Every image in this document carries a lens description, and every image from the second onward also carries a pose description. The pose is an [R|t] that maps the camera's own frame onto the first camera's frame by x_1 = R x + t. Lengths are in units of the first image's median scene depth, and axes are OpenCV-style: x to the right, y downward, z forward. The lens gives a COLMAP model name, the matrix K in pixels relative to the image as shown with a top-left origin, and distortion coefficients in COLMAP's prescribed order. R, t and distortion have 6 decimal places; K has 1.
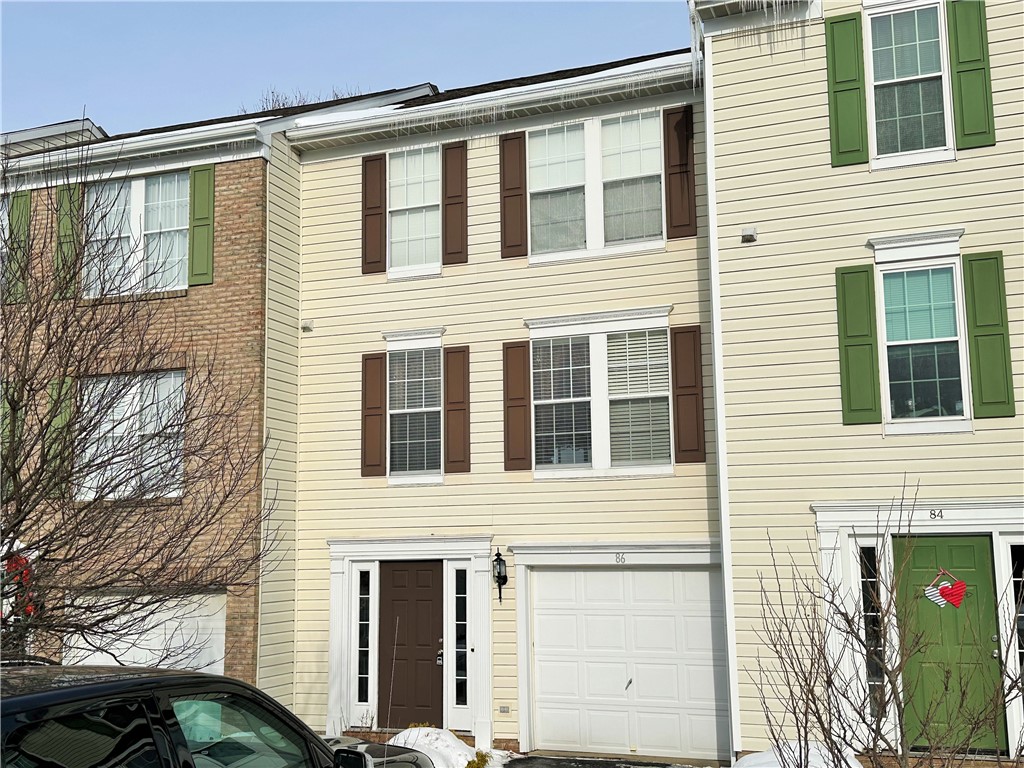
lens RADIAL K [[1162.3, 0, 506.7], [0, 1162.3, 386.9], [0, 0, 1]] dist [0.110033, 0.000000]
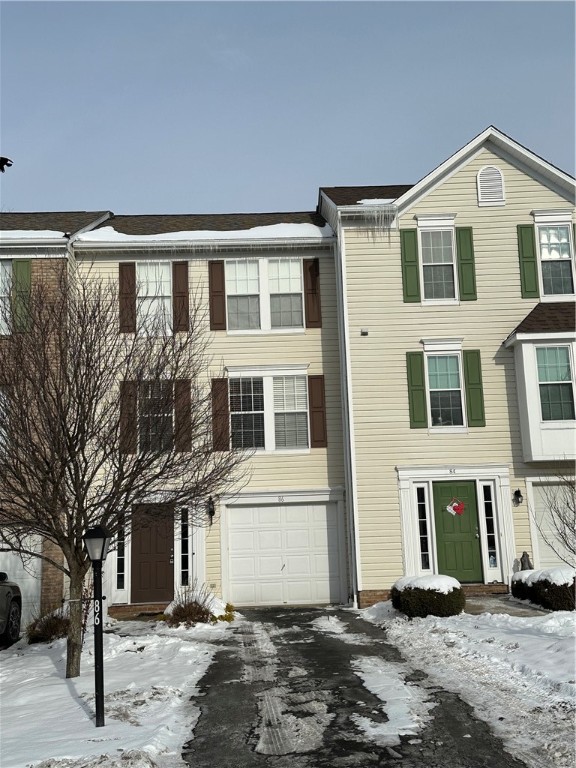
lens RADIAL K [[871.7, 0, 291.0], [0, 871.7, 382.3], [0, 0, 1]] dist [0.110033, 0.000000]
pose [[0.915031, 0.045912, 0.400763, -0.442692], [-0.034149, 0.998752, -0.036449, 0.012205], [-0.401936, 0.019666, 0.915456, -0.269720]]
